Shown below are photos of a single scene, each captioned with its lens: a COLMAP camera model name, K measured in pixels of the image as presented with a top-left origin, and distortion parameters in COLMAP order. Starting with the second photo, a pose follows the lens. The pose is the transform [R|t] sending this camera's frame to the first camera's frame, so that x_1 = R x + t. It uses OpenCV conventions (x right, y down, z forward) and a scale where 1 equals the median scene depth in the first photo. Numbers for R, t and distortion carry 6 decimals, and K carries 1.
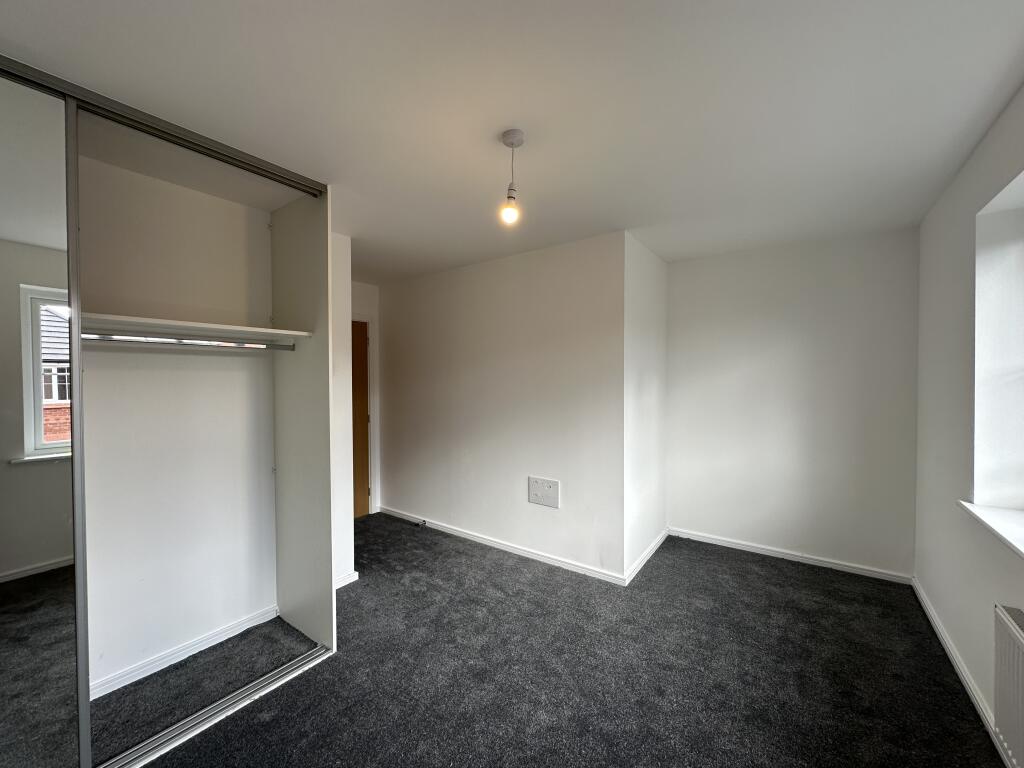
lens RADIAL K [[409.3, 0, 512.0], [0, 409.3, 384.0], [0, 0, 1]] dist [-0.000811, 0.000116]
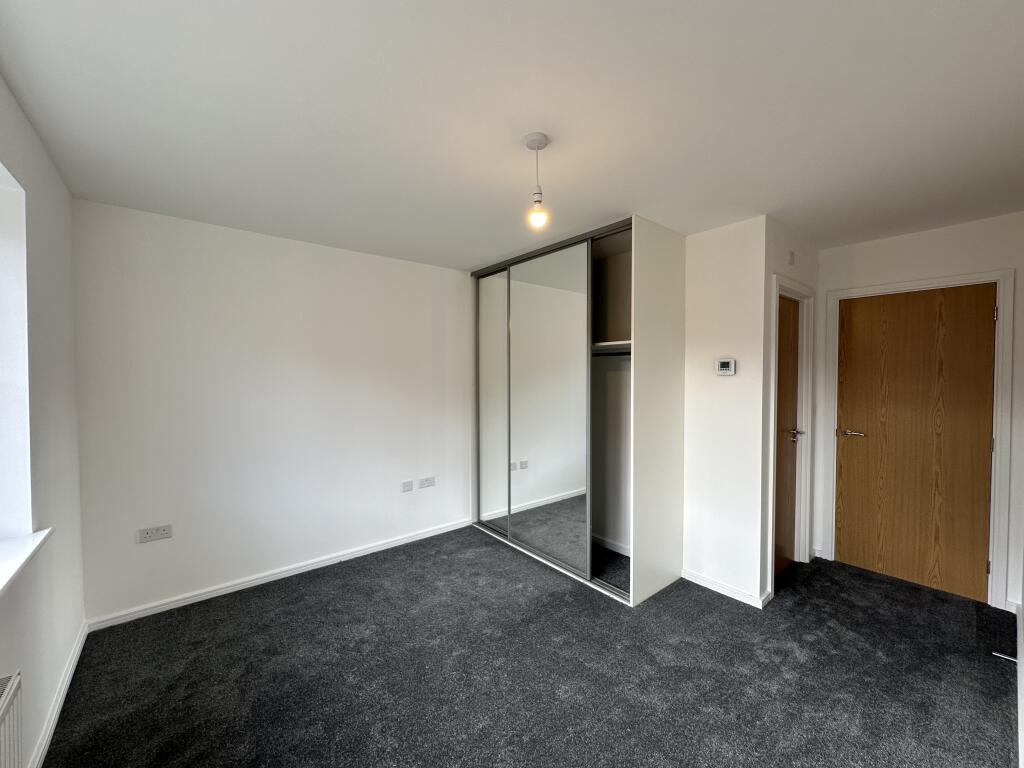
lens RADIAL K [[409.3, 0, 512.0], [0, 409.3, 384.0], [0, 0, 1]] dist [-0.000811, 0.000116]
pose [[-0.257781, 0.029423, -0.965755, 0.568256], [-0.010879, 0.999384, 0.033351, -0.022596], [0.966142, 0.019104, -0.257302, 0.686245]]
